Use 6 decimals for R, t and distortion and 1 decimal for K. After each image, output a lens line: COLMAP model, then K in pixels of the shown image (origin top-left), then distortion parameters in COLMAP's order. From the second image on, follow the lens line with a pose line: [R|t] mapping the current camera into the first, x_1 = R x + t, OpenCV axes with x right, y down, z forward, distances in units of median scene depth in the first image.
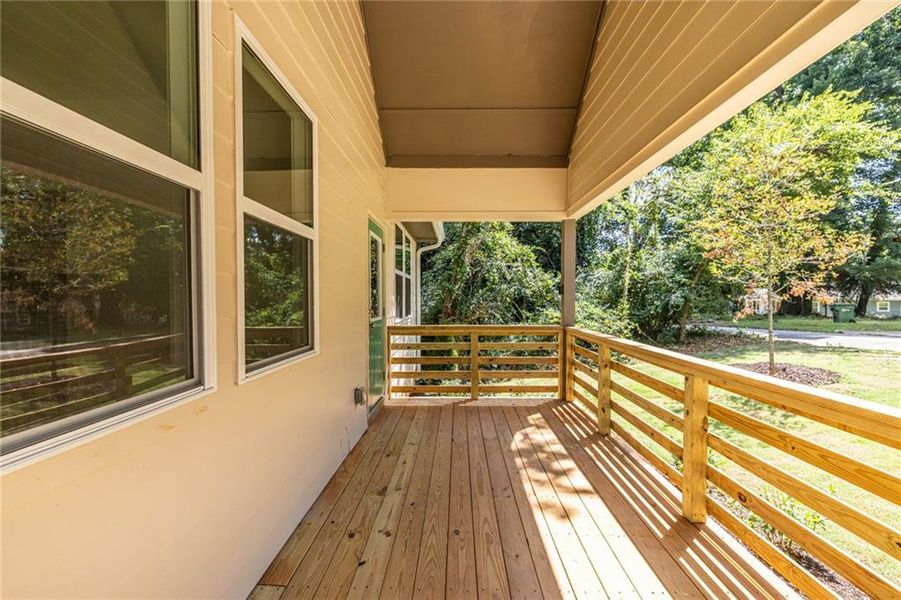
lens RADIAL K [[385.2, 0, 451.7], [0, 385.2, 302.9], [0, 0, 1]] dist [0.003859, -0.000942]
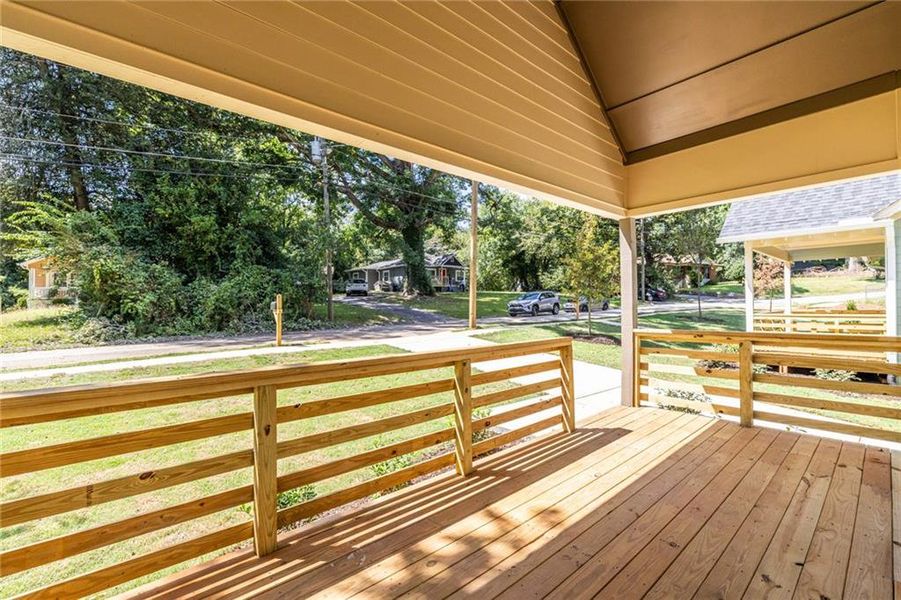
lens RADIAL K [[385.2, 0, 454.9], [0, 385.2, 304.2], [0, 0, 1]] dist [0.003859, -0.000942]
pose [[-0.675353, 0.010754, 0.737416, -0.148430], [0.020913, 0.999771, 0.004573, -0.004369], [-0.737198, 0.018510, -0.675424, 0.912948]]
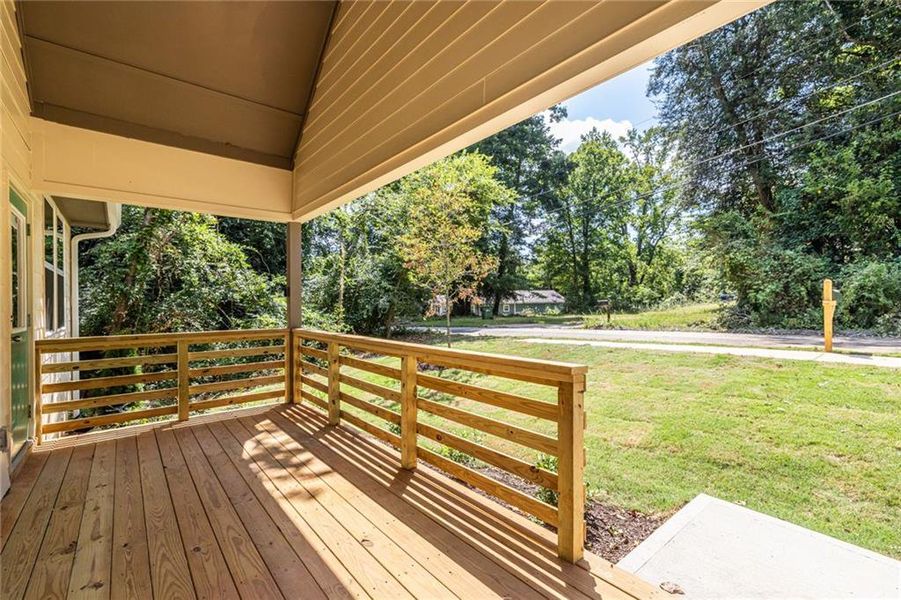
lens RADIAL K [[400.2, 0, 453.8], [0, 400.2, 301.0], [0, 0, 1]] dist [0.000759, 0.001084]
pose [[0.758182, -0.003985, 0.652031, -0.064816], [0.017775, 0.999736, -0.014558, 0.012100], [-0.651801, 0.022628, 0.758053, -0.062575]]
